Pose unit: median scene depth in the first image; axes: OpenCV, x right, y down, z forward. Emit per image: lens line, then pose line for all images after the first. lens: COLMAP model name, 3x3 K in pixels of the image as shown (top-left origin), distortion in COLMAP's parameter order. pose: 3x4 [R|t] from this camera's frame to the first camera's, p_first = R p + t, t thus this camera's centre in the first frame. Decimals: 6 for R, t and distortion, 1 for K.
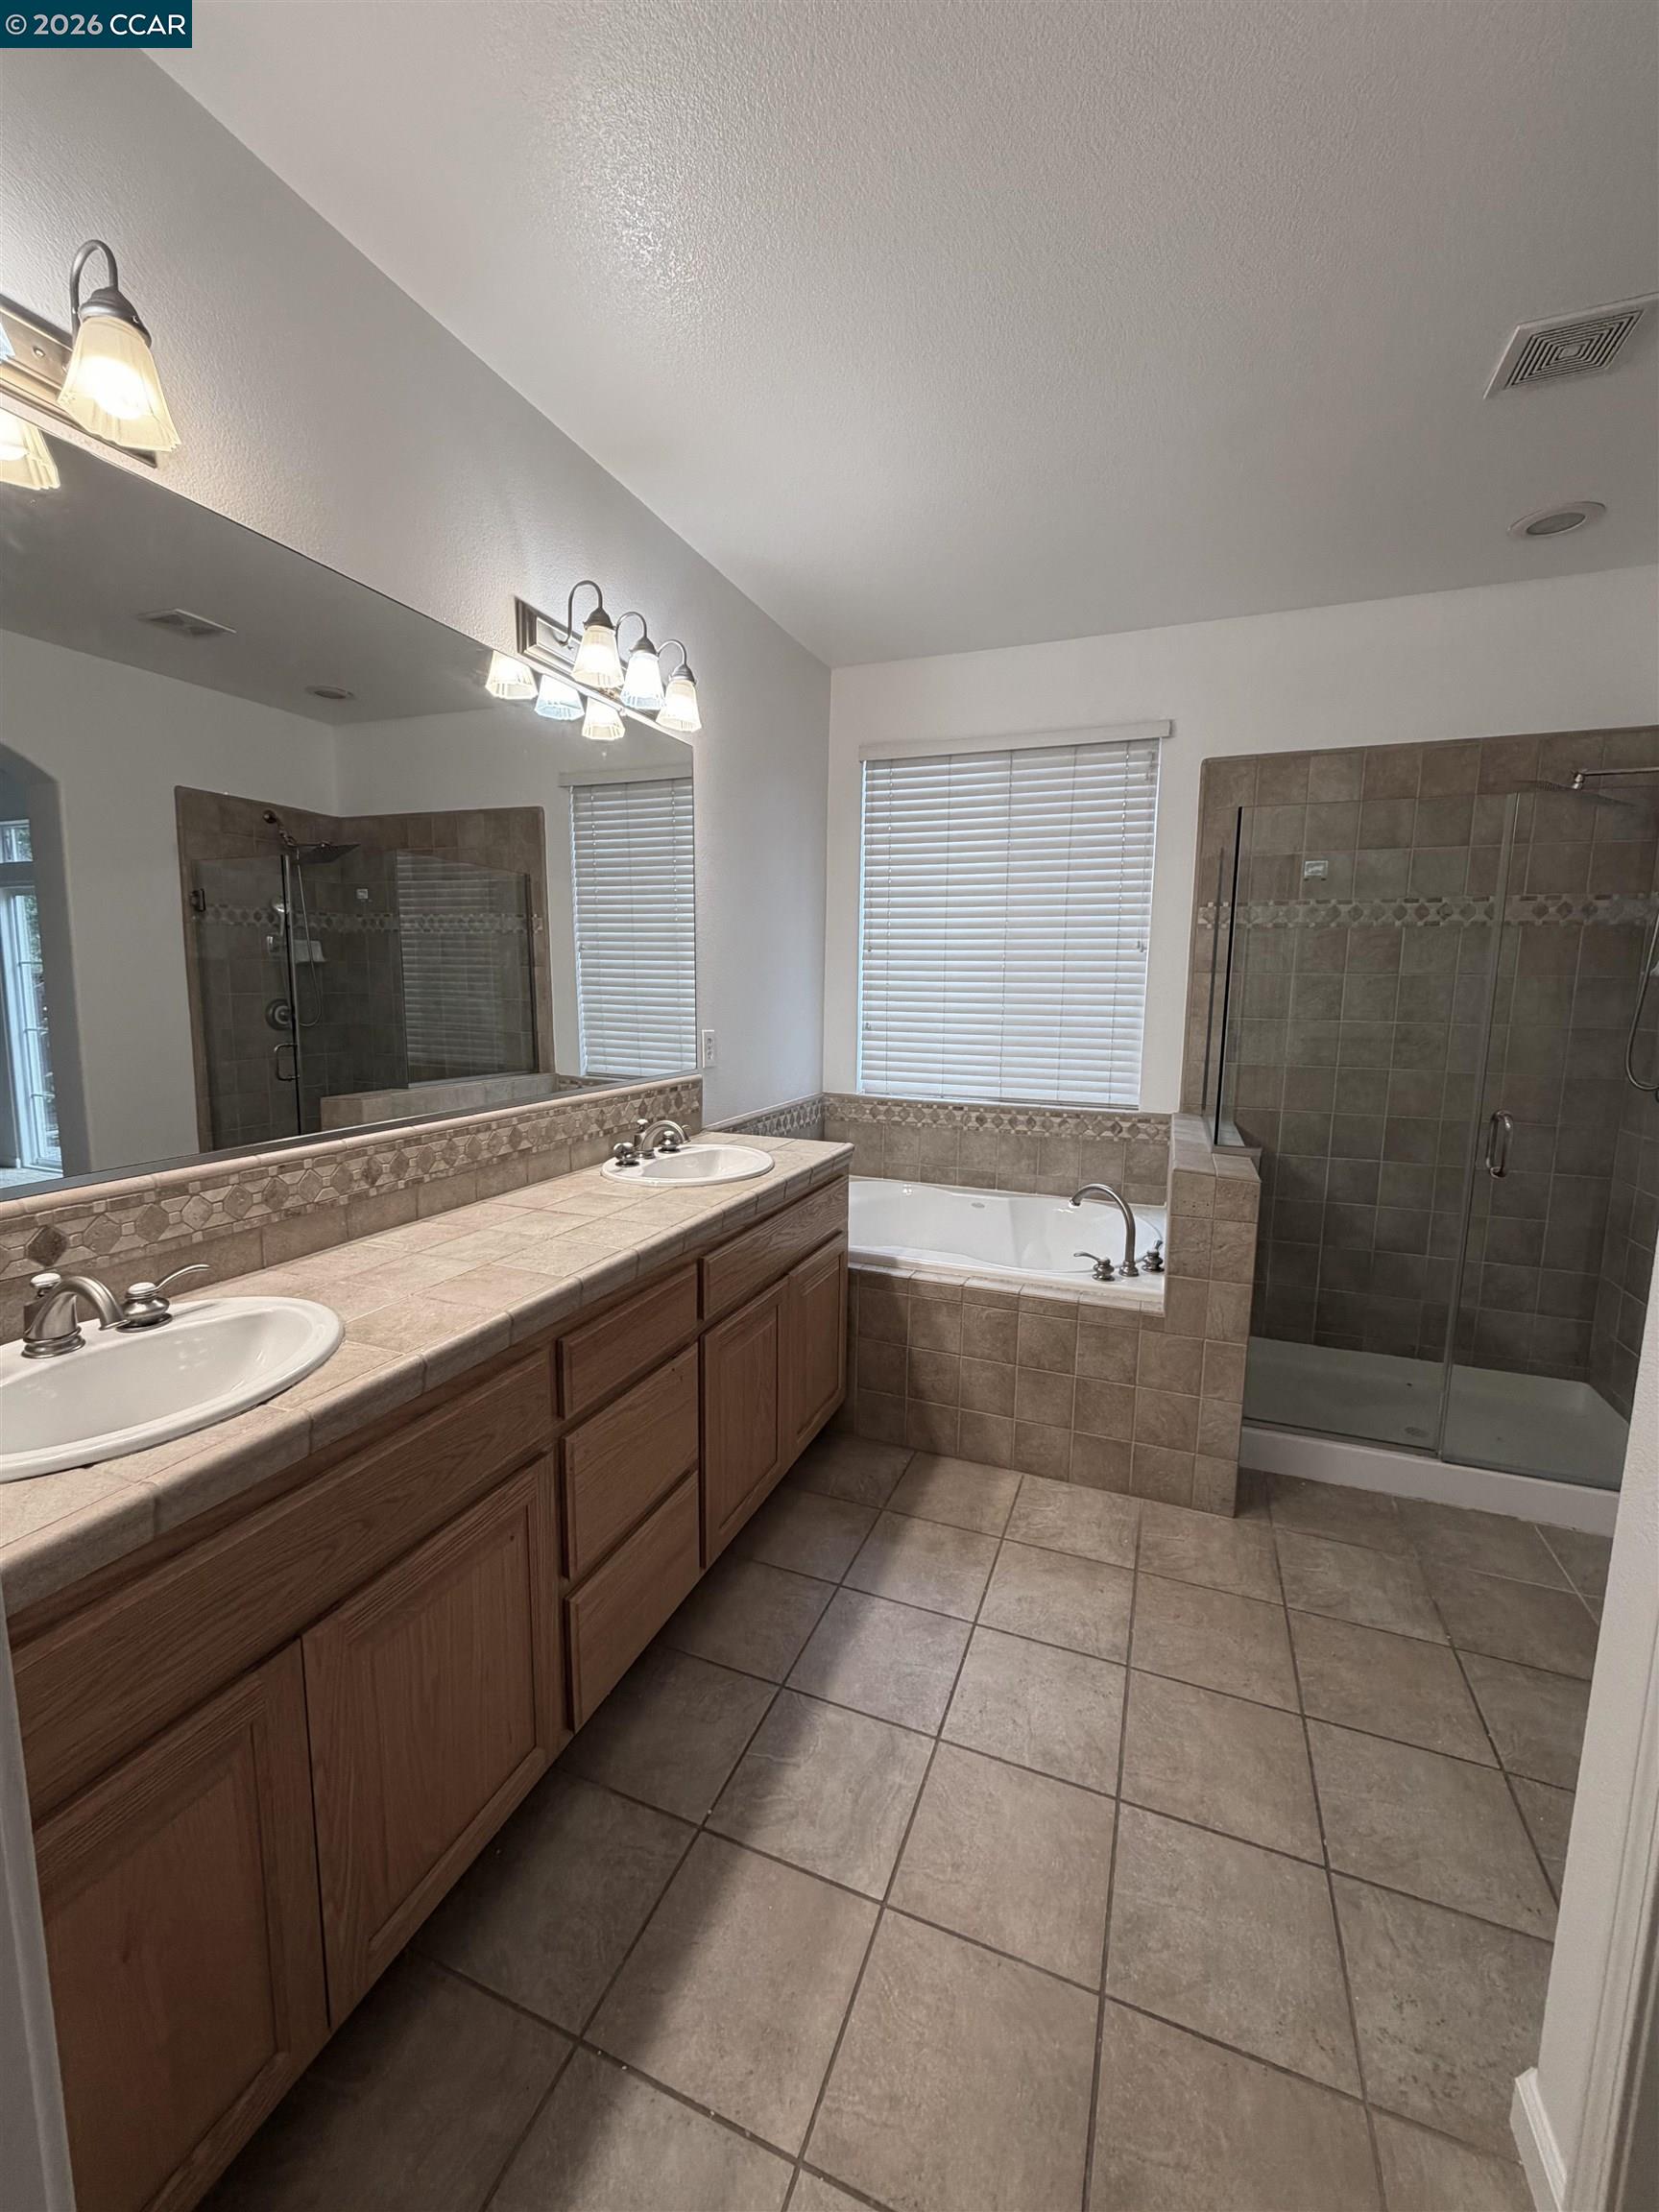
lens RADIAL K [[882.6, 0, 834.9], [0, 882.6, 1099.4], [0, 0, 1]] dist [-0.002878, 0.000255]
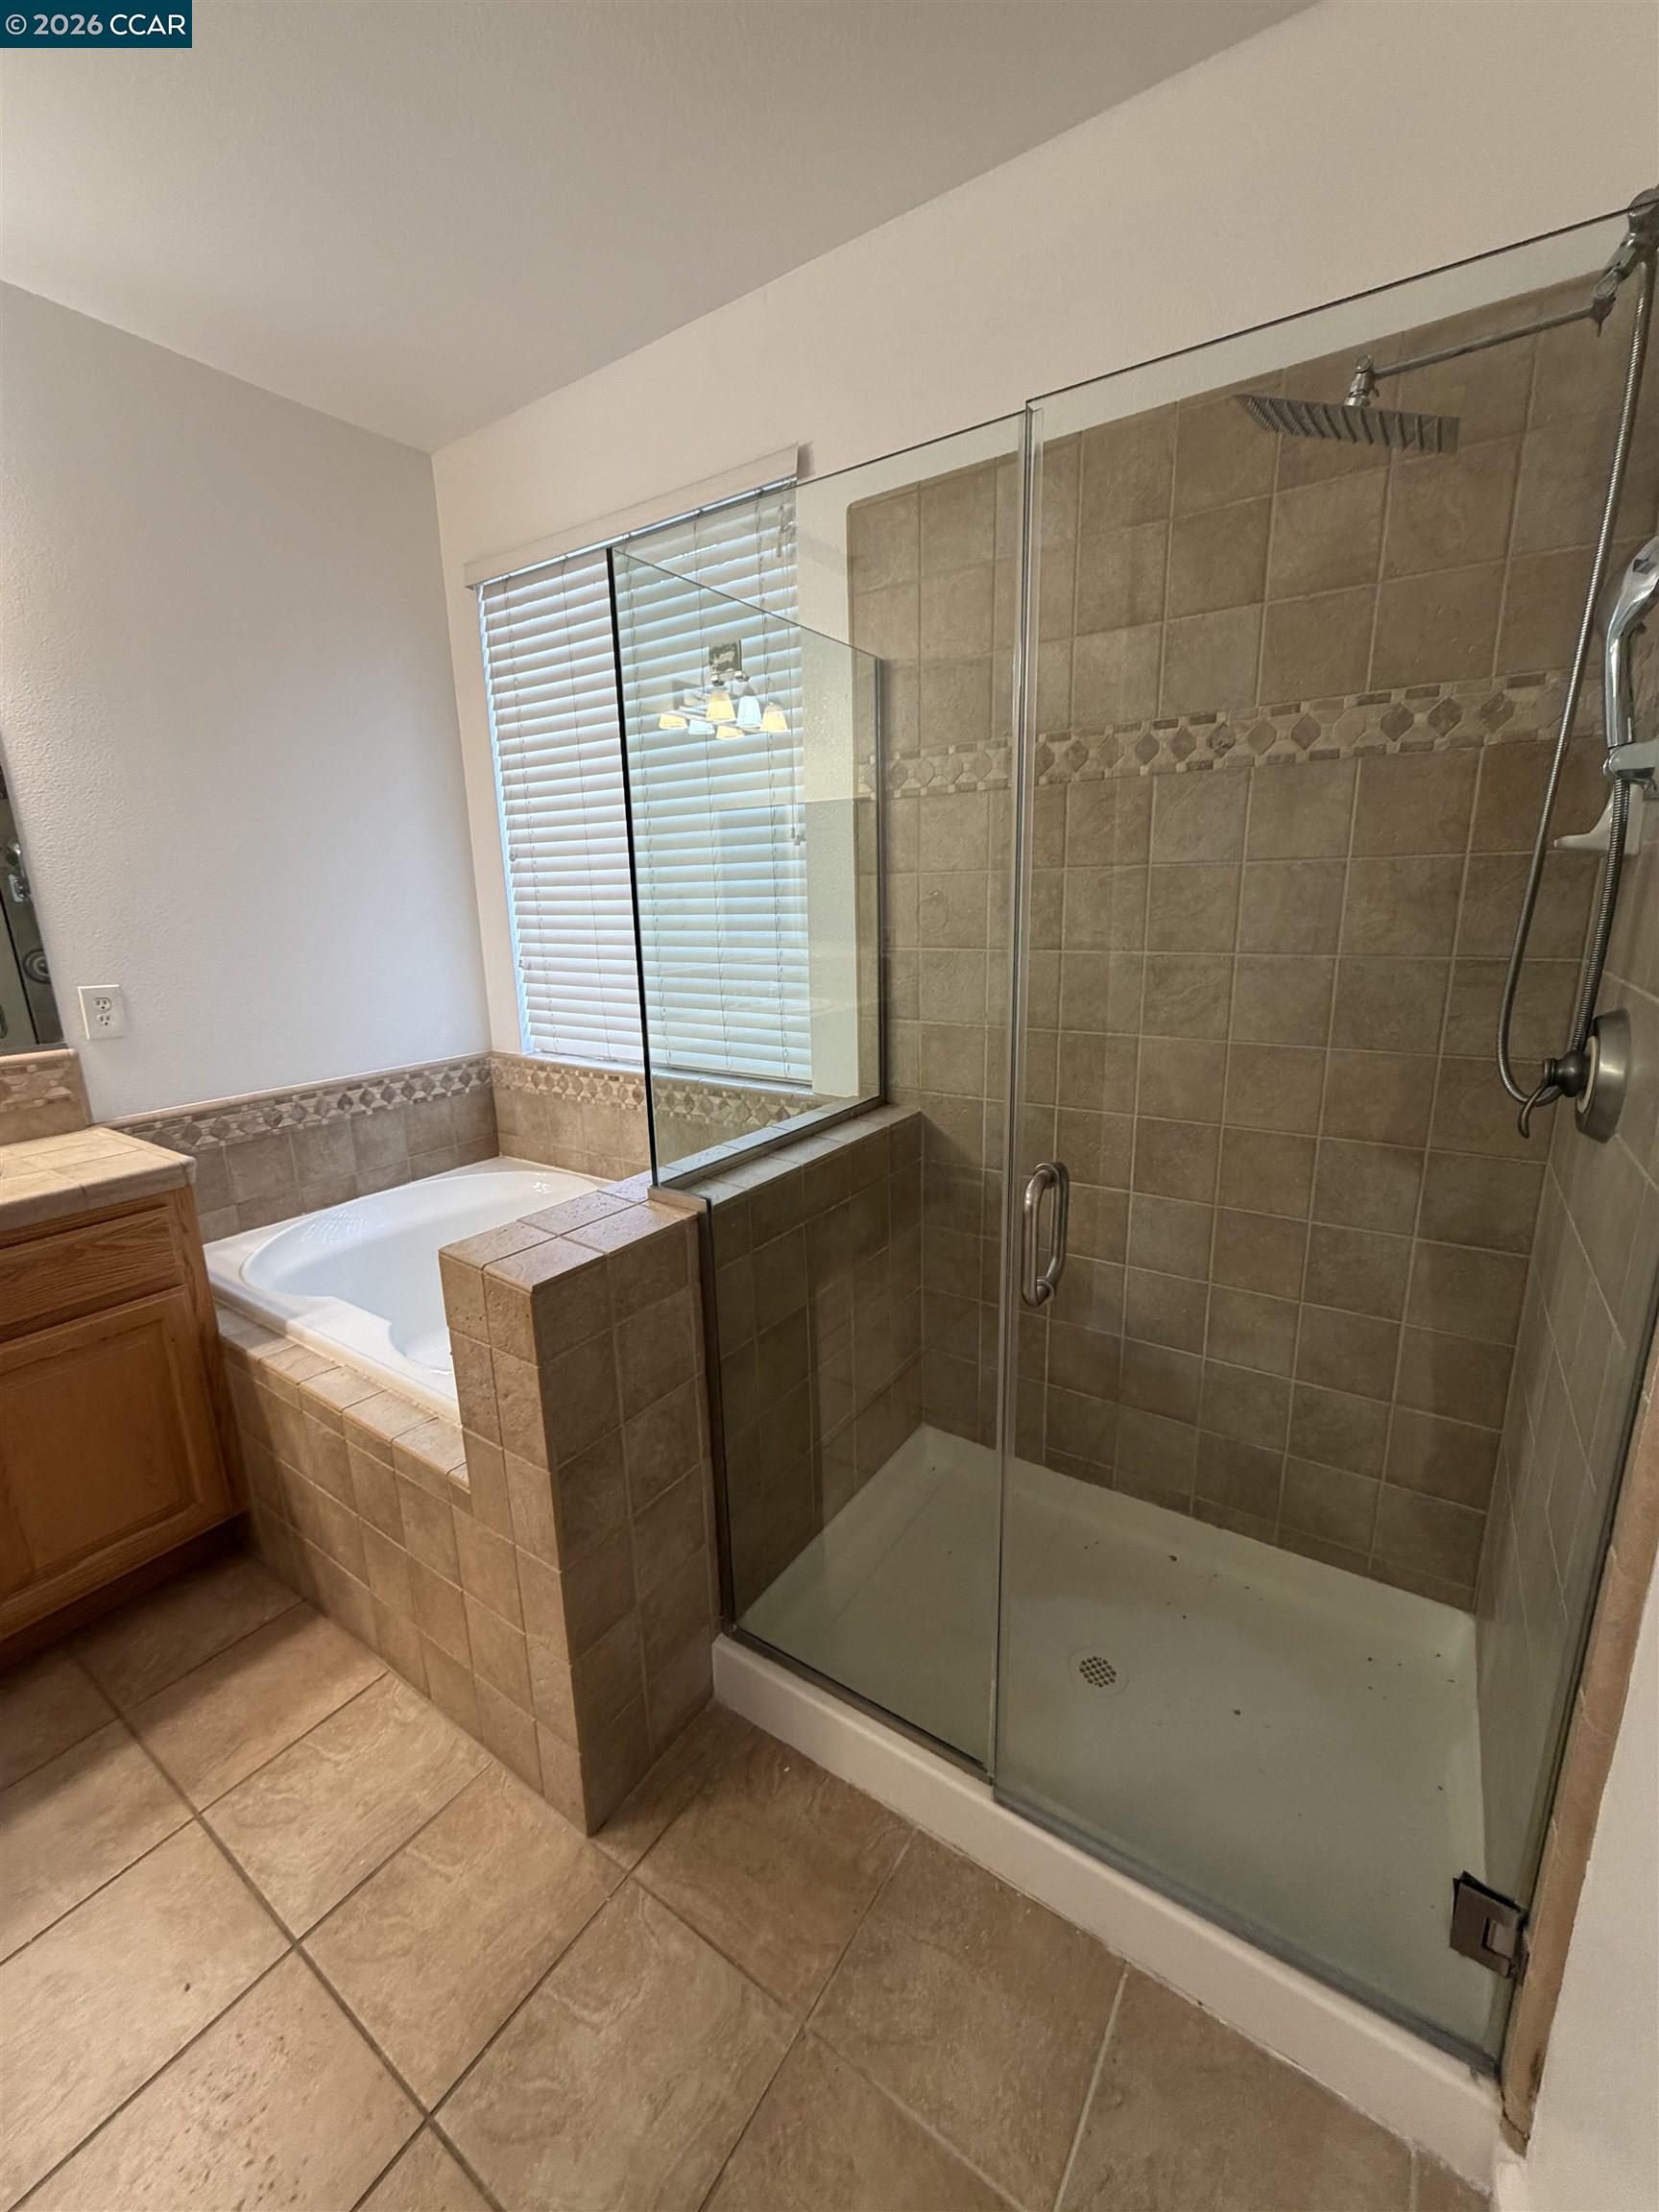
lens RADIAL K [[882.6, 0, 825.5], [0, 882.6, 1102.8], [0, 0, 1]] dist [-0.002878, 0.000255]
pose [[0.976136, 0.016205, -0.216557, 0.567050], [0.005693, 0.994960, 0.100110, -0.050374], [0.217087, -0.098954, 0.971124, 0.406200]]
